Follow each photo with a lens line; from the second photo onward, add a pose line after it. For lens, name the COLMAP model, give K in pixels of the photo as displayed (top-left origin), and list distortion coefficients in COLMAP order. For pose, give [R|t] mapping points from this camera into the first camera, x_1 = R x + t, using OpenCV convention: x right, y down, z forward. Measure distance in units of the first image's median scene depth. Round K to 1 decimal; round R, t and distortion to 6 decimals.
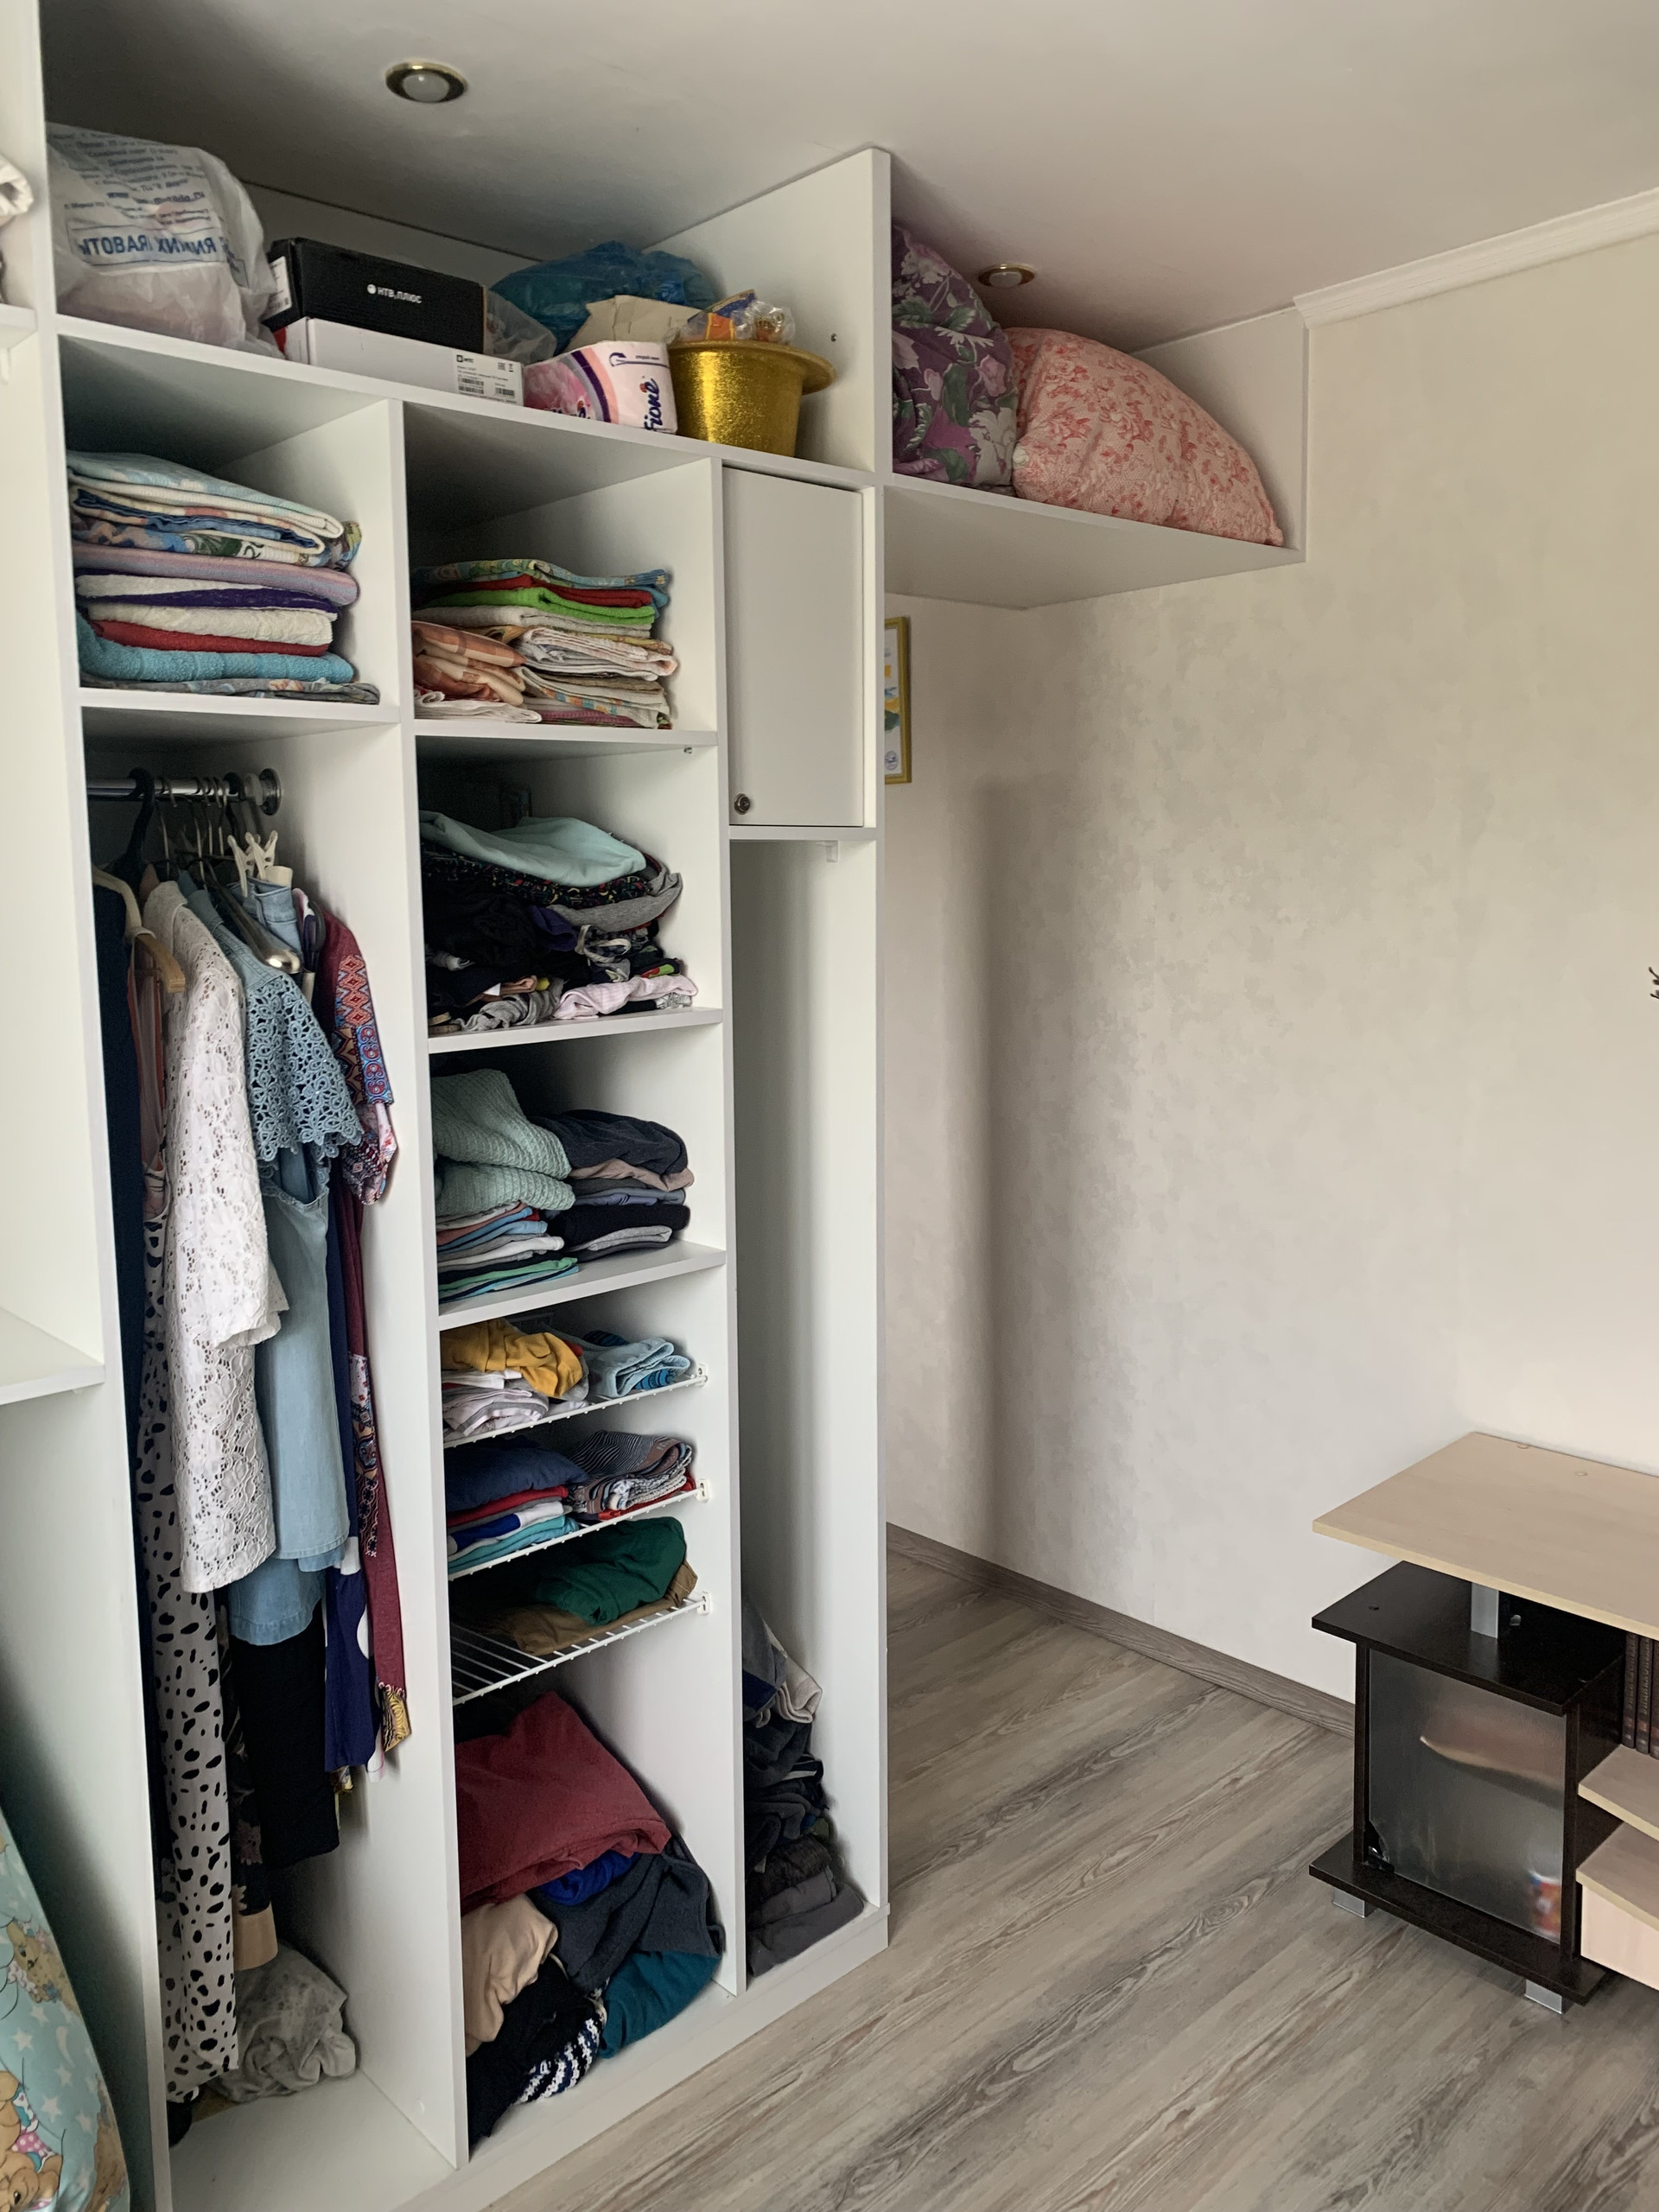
lens RADIAL K [[1700.3, 0, 813.8], [0, 1700.3, 1094.2], [0, 0, 1]] dist [0.034292, -0.031265]
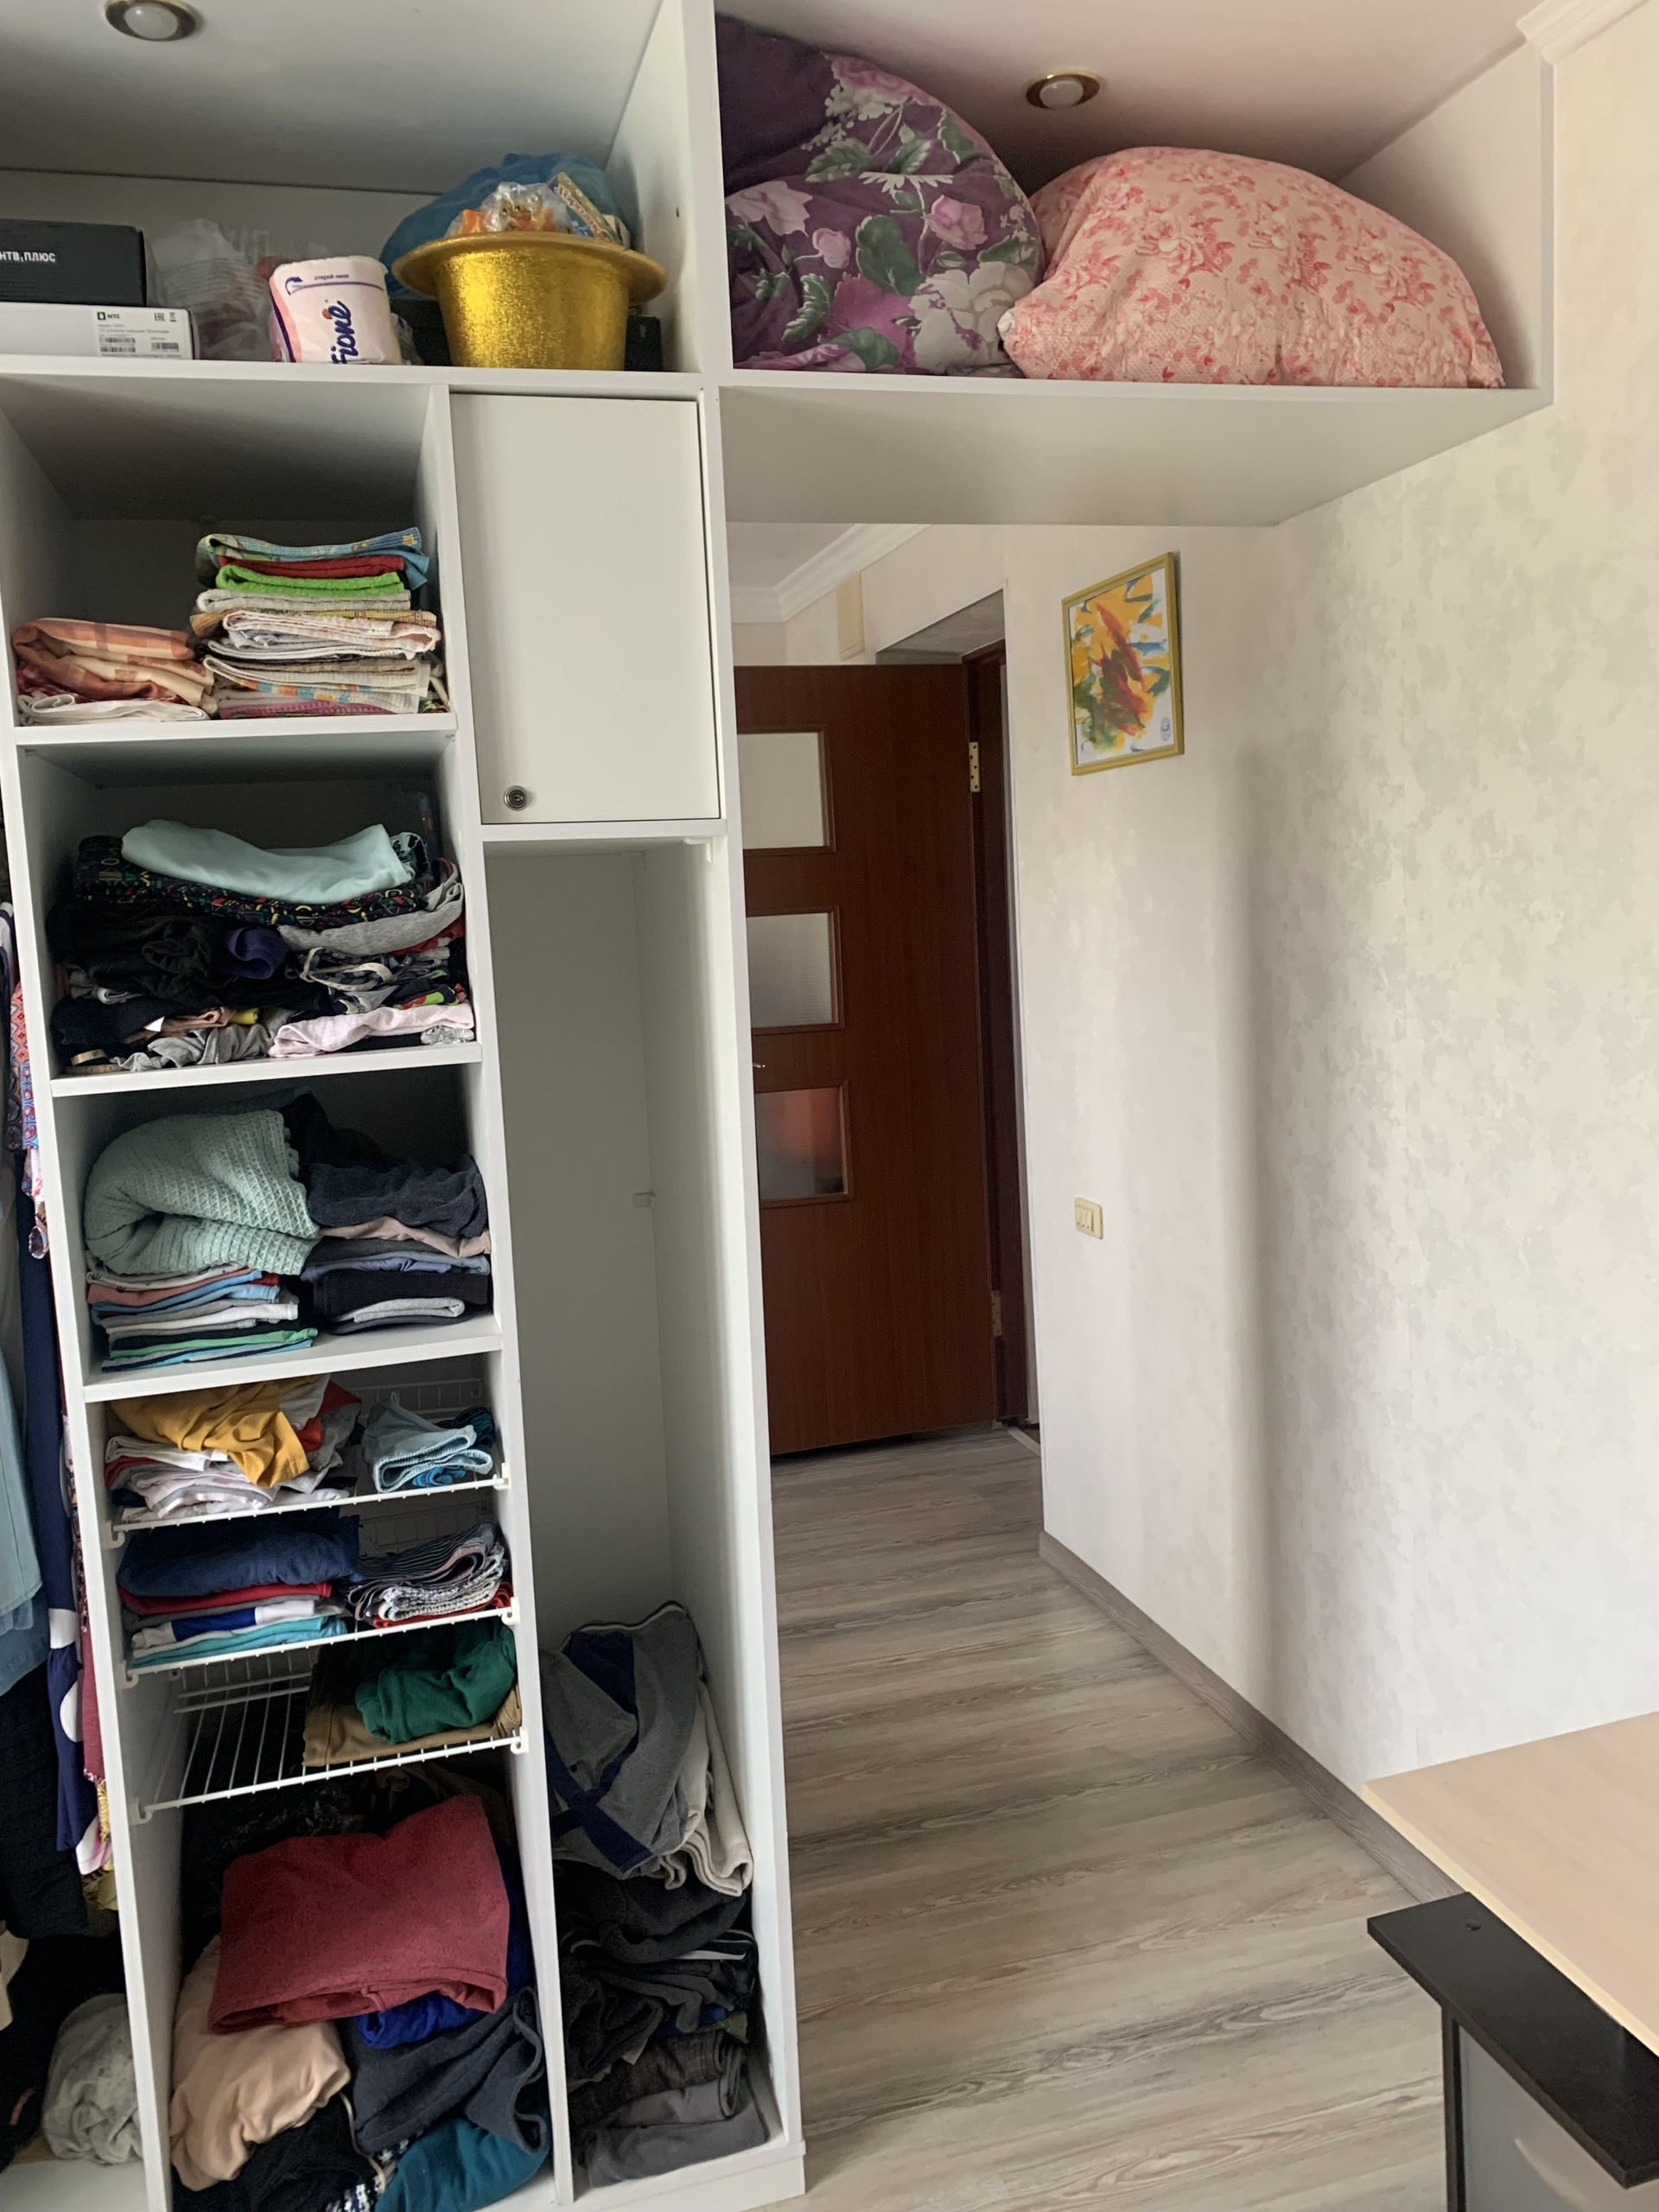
lens RADIAL K [[1700.3, 0, 839.2], [0, 1700.3, 1116.1], [0, 0, 1]] dist [0.034292, -0.031265]
pose [[0.891138, 0.031642, -0.452628, 0.460640], [-0.025776, 0.999485, 0.019123, -0.034634], [0.453000, -0.005374, 0.891494, 0.315119]]
